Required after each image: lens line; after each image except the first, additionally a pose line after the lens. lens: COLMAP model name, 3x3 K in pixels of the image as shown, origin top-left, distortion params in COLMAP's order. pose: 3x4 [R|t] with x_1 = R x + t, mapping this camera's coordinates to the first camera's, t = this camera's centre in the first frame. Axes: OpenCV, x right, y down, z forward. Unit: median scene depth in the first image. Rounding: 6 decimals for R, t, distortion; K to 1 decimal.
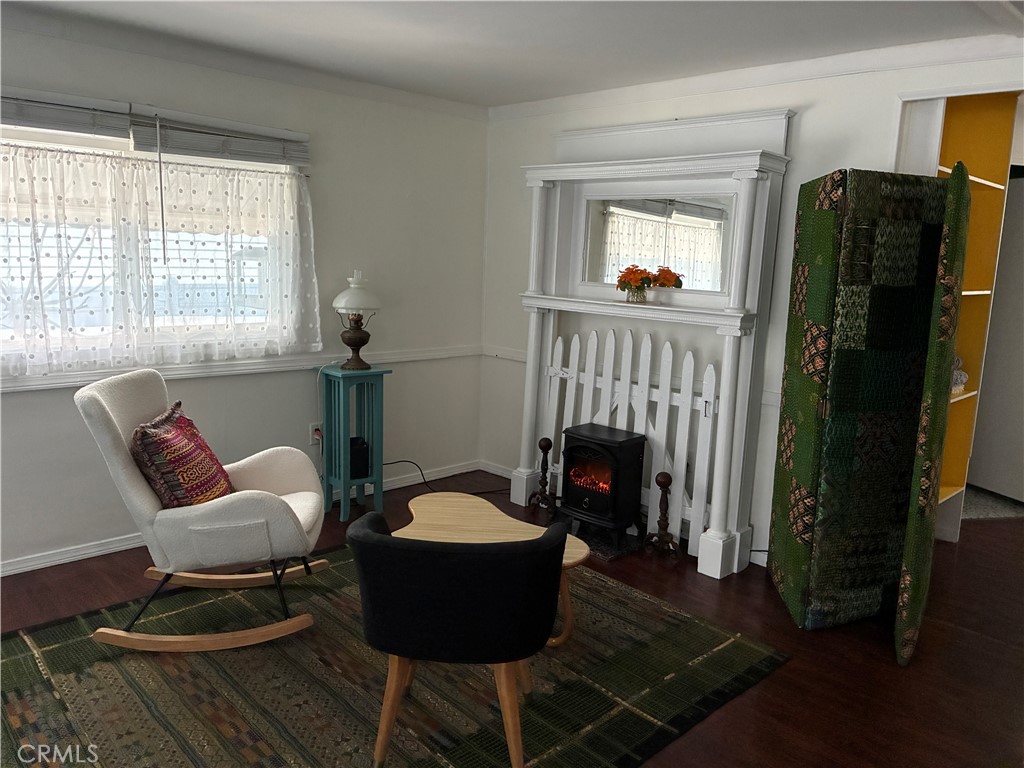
lens RADIAL K [[770.2, 0, 528.4], [0, 770.2, 381.5], [0, 0, 1]] dist [0.044719, -0.032619]
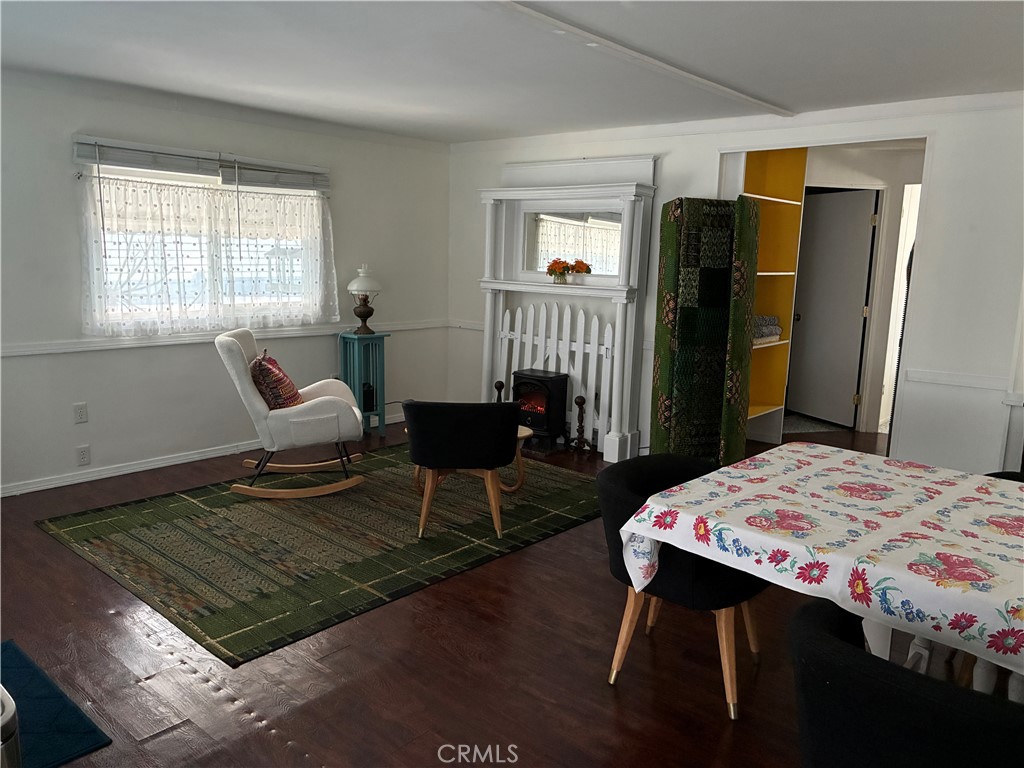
lens RADIAL K [[770.2, 0, 515.7], [0, 770.2, 387.8], [0, 0, 1]] dist [0.044719, -0.032619]
pose [[0.997338, -0.023211, 0.069119, -0.055228], [0.022524, 0.999689, 0.010694, 0.086677], [-0.069346, -0.009109, 0.997551, -0.507010]]
